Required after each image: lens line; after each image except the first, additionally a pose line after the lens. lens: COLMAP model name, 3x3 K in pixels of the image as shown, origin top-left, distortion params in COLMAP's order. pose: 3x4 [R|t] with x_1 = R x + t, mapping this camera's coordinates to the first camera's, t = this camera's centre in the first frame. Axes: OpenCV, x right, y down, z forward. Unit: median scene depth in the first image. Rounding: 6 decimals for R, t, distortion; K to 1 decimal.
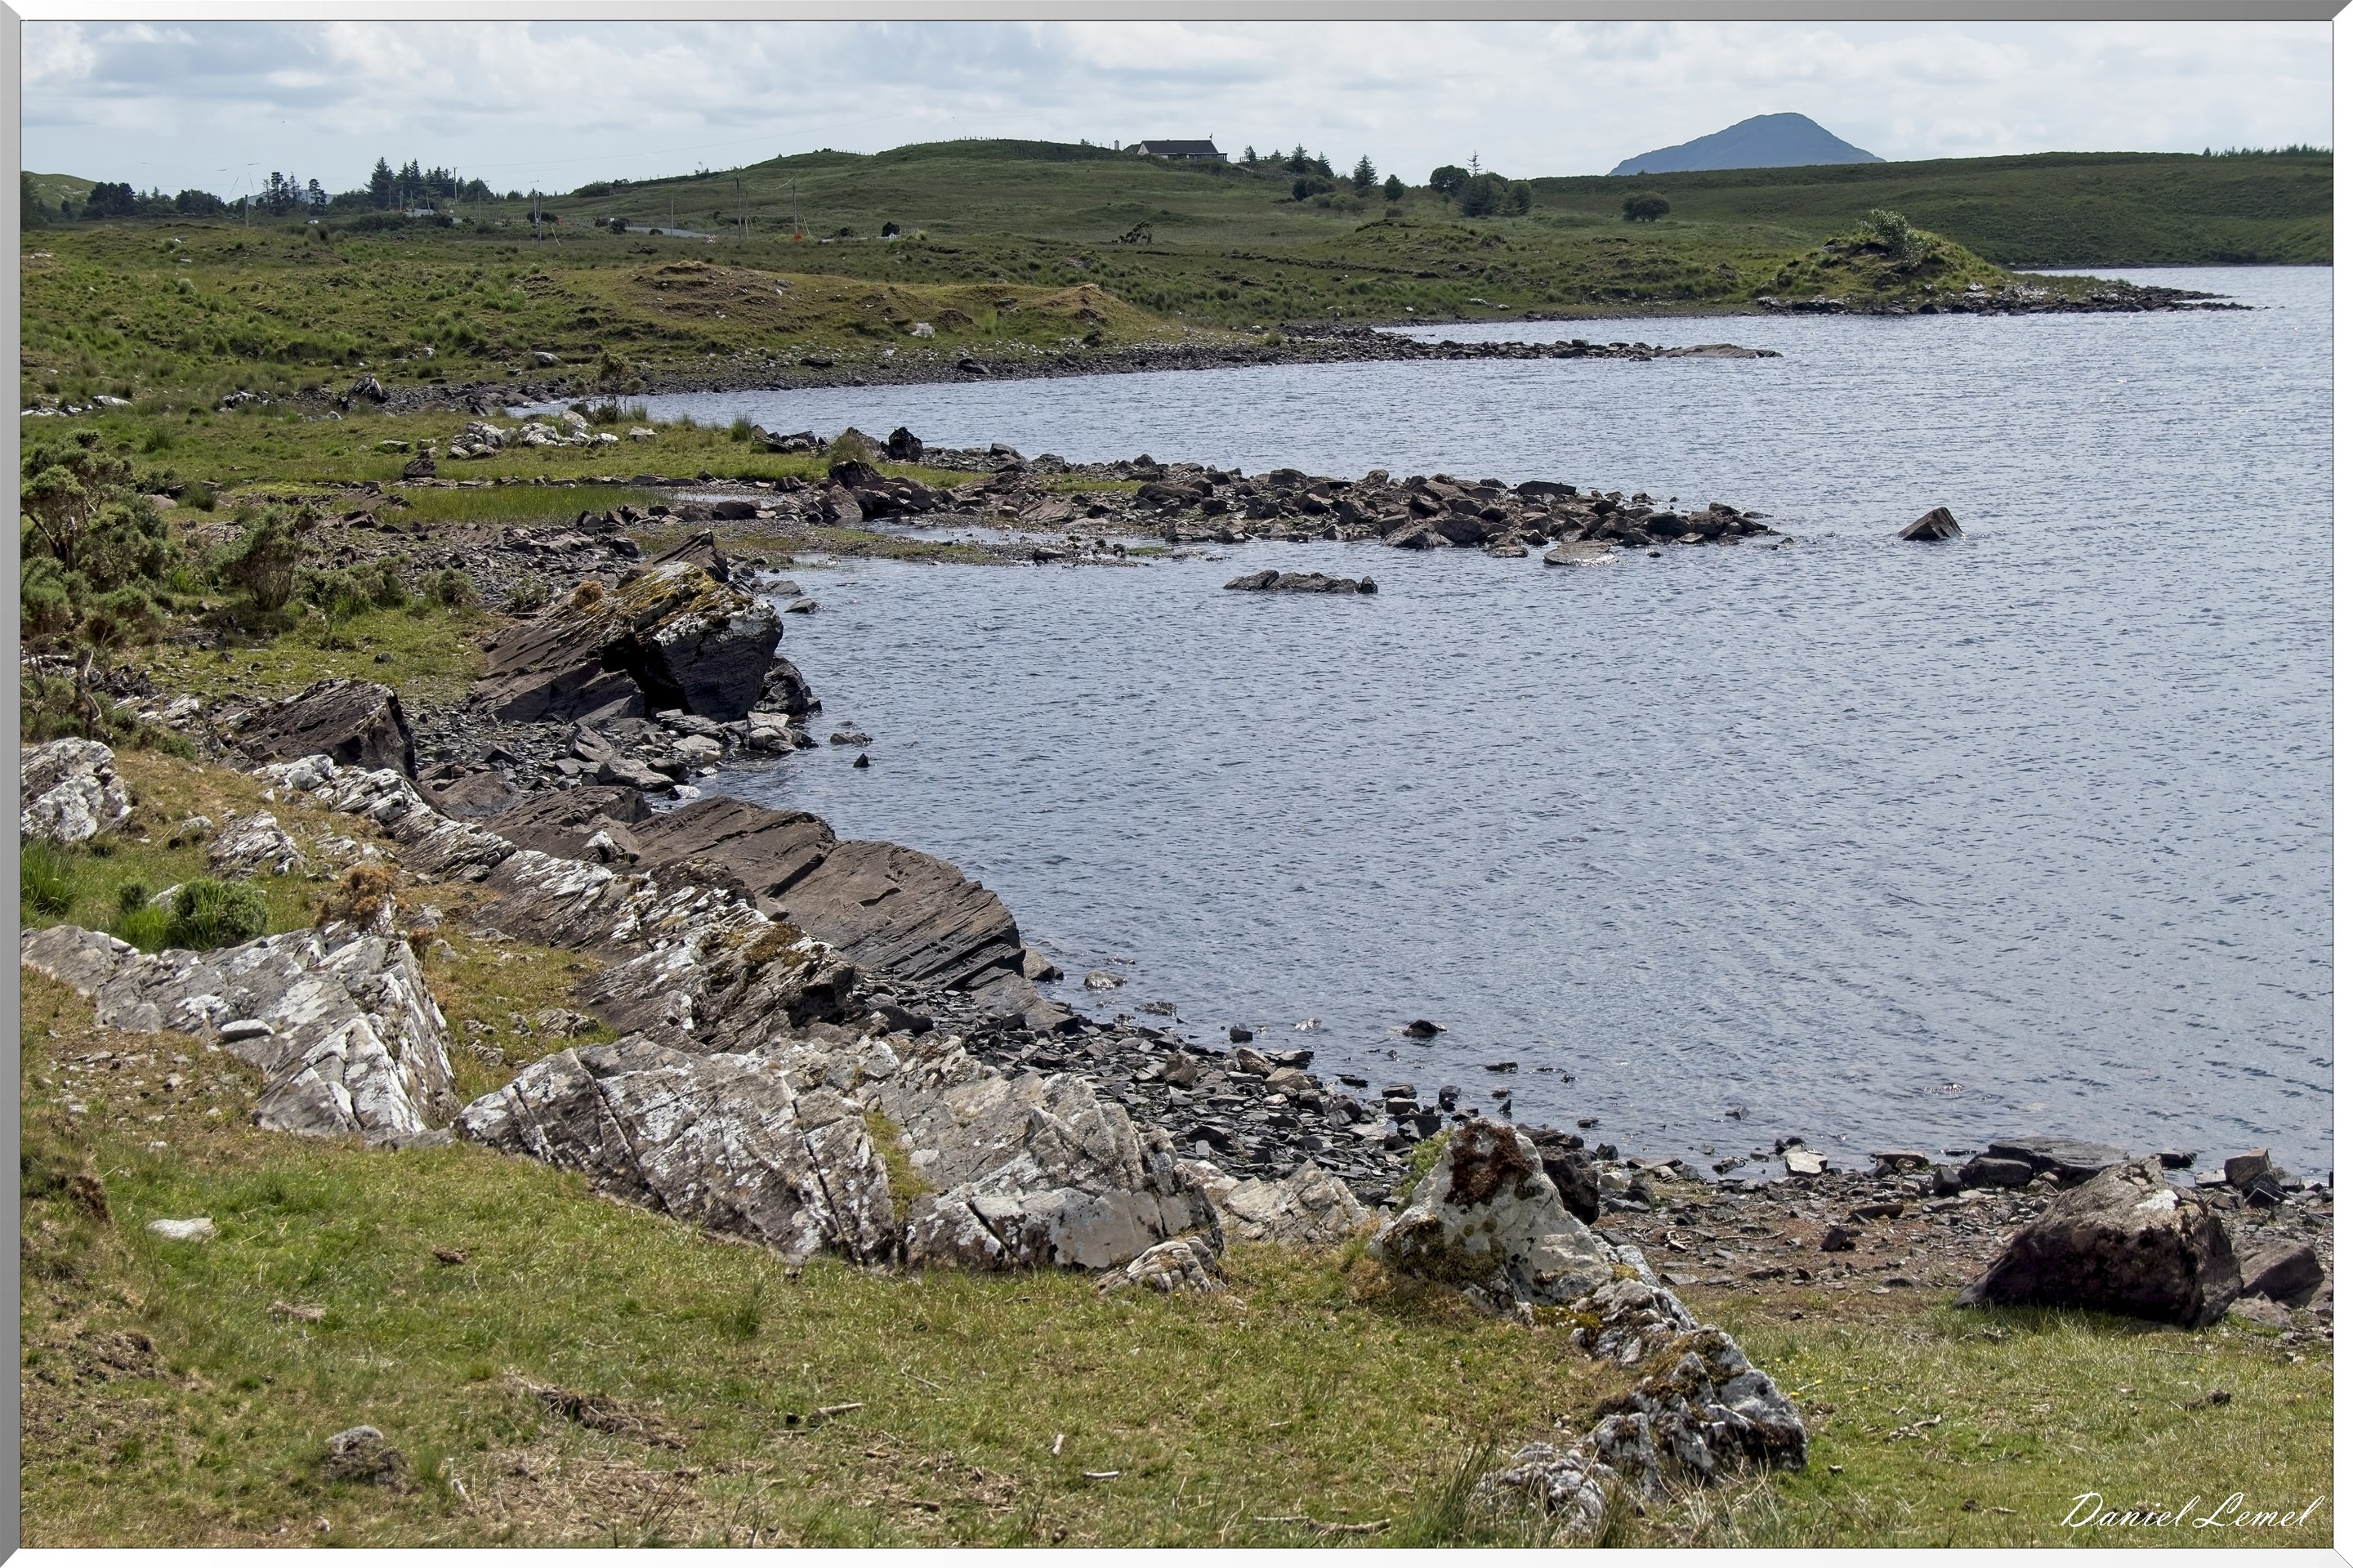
lens RADIAL K [[4062.0, 0, 1153.1], [0, 4062.0, 776.8], [0, 0, 1]] dist [-0.025745, 0.000000]
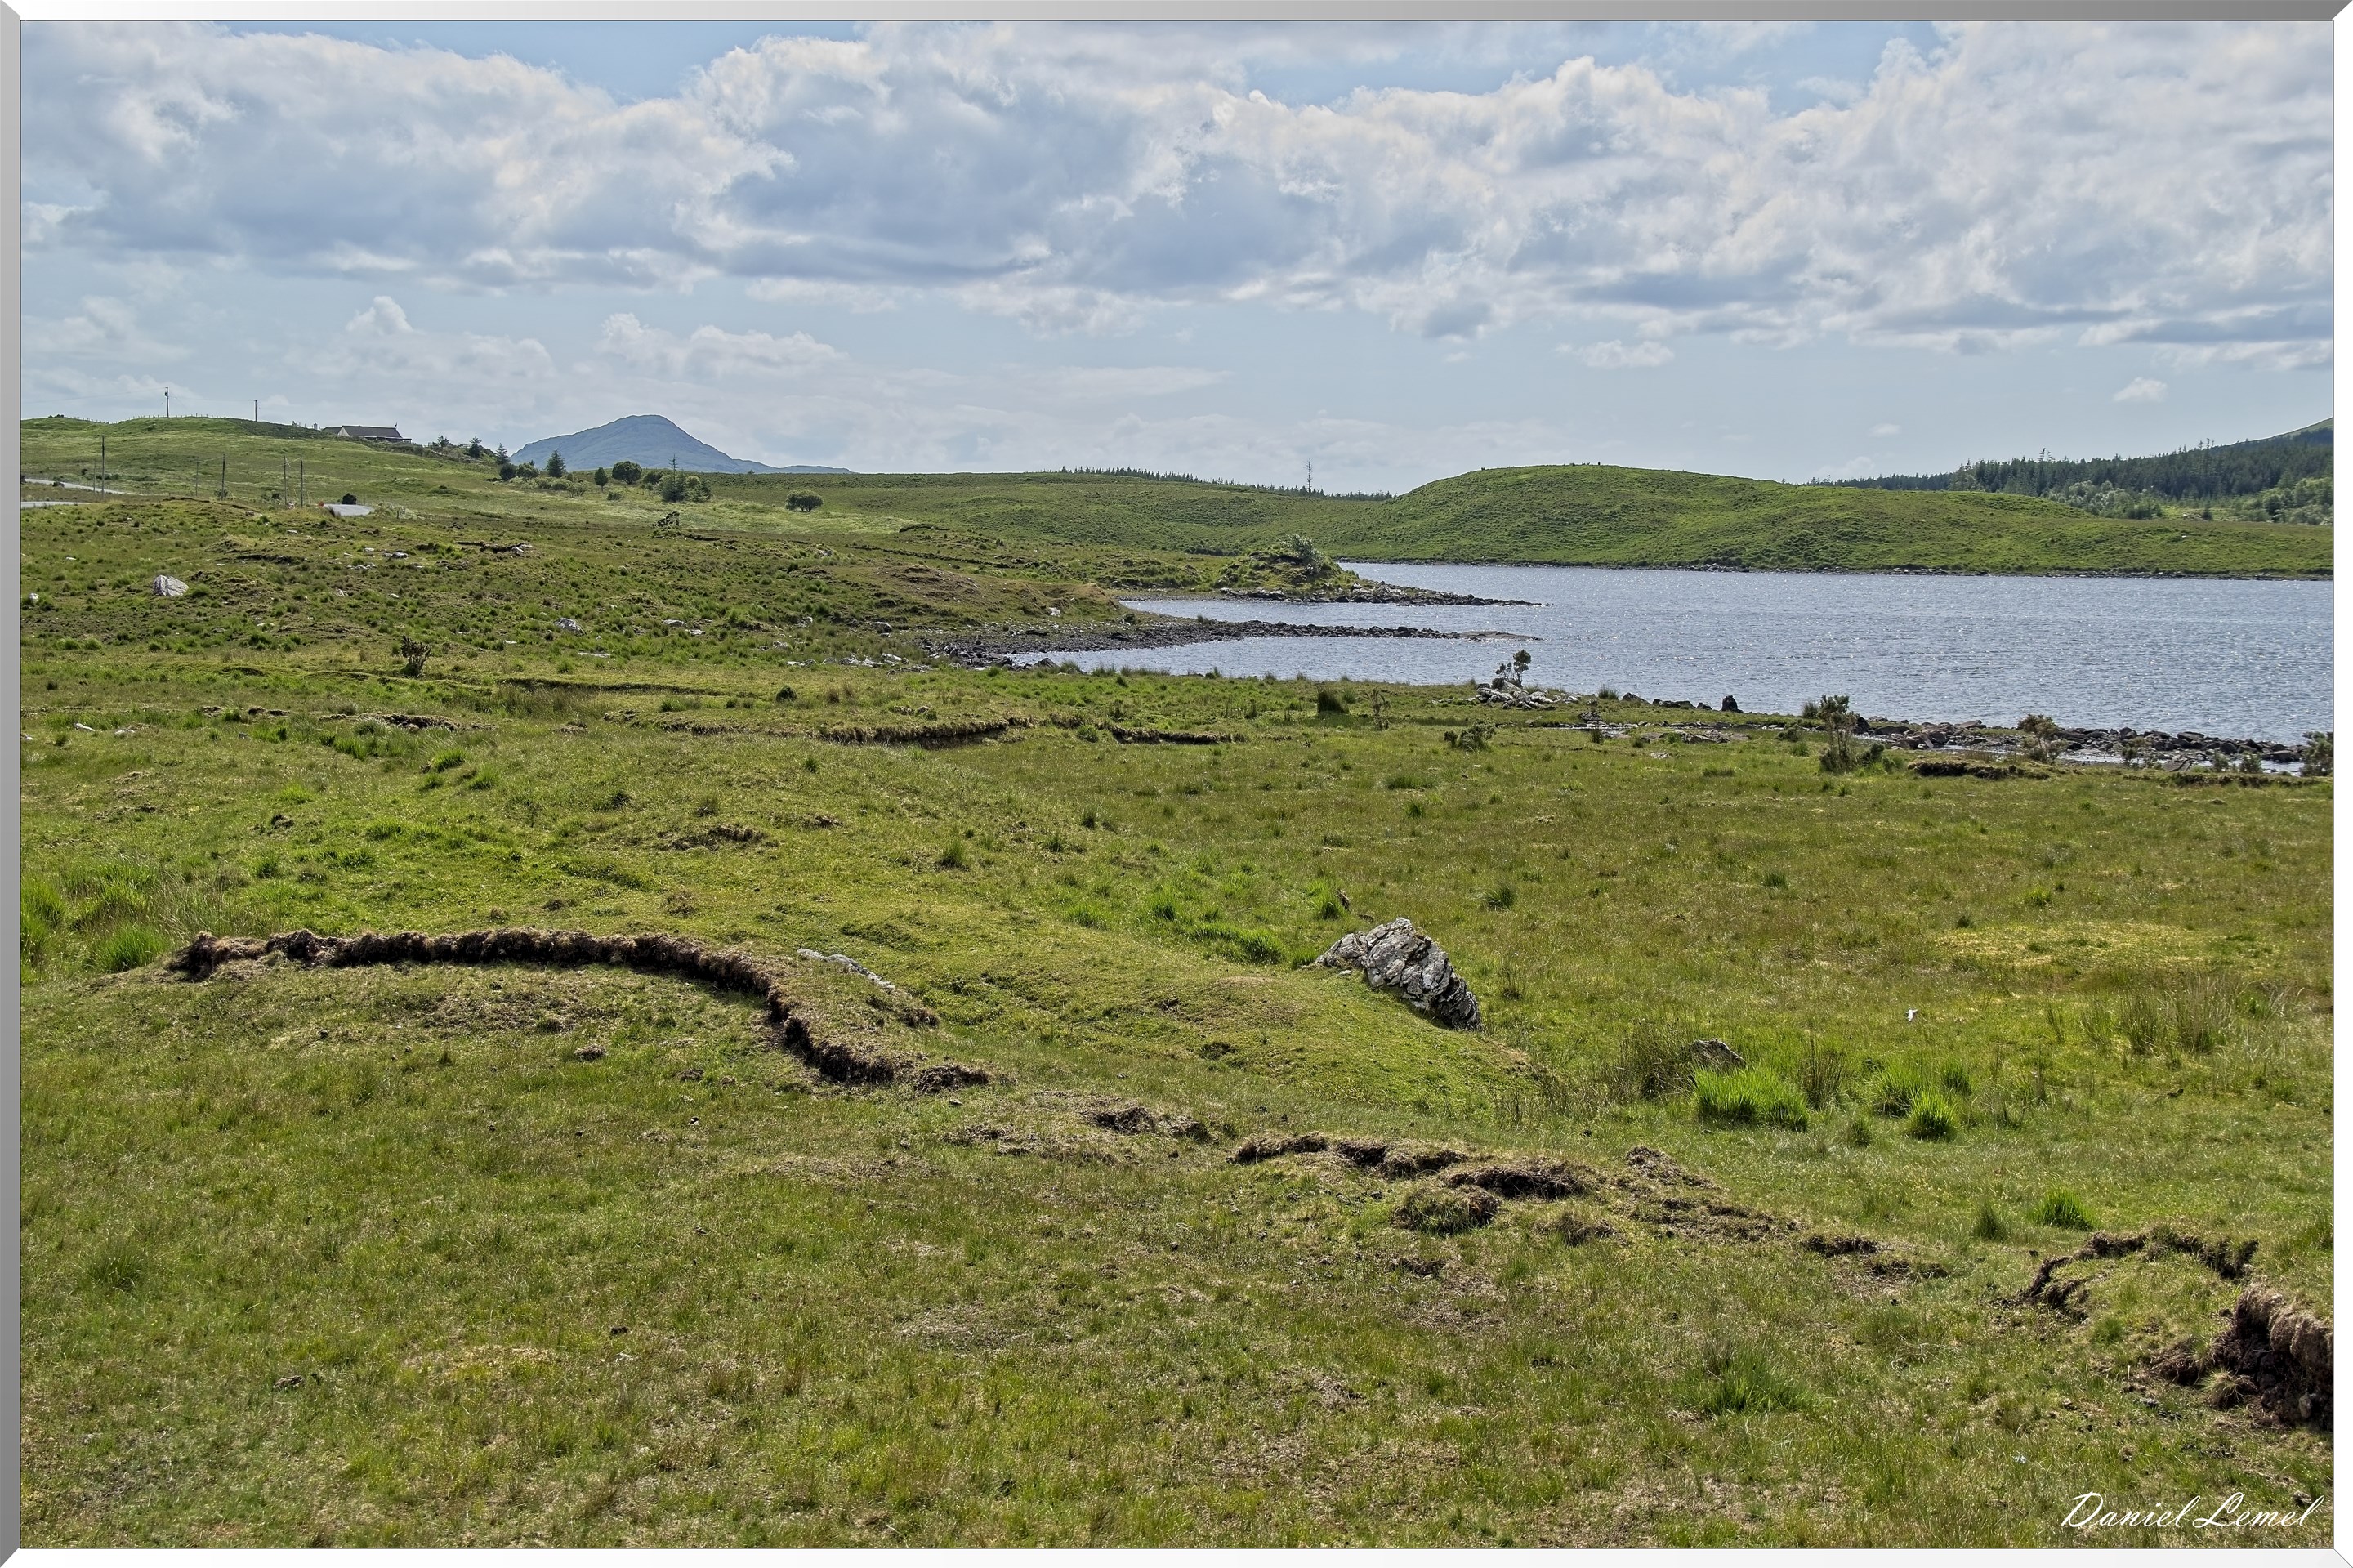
lens RADIAL K [[3113.0, 0, 1199.8], [0, 3113.0, 743.2], [0, 0, 1]] dist [0.284703, 0.000000]
pose [[0.929238, 0.010680, 0.369328, -0.291739], [0.009910, 0.998502, -0.053808, 0.003733], [-0.369349, 0.053661, 0.927740, -0.086780]]
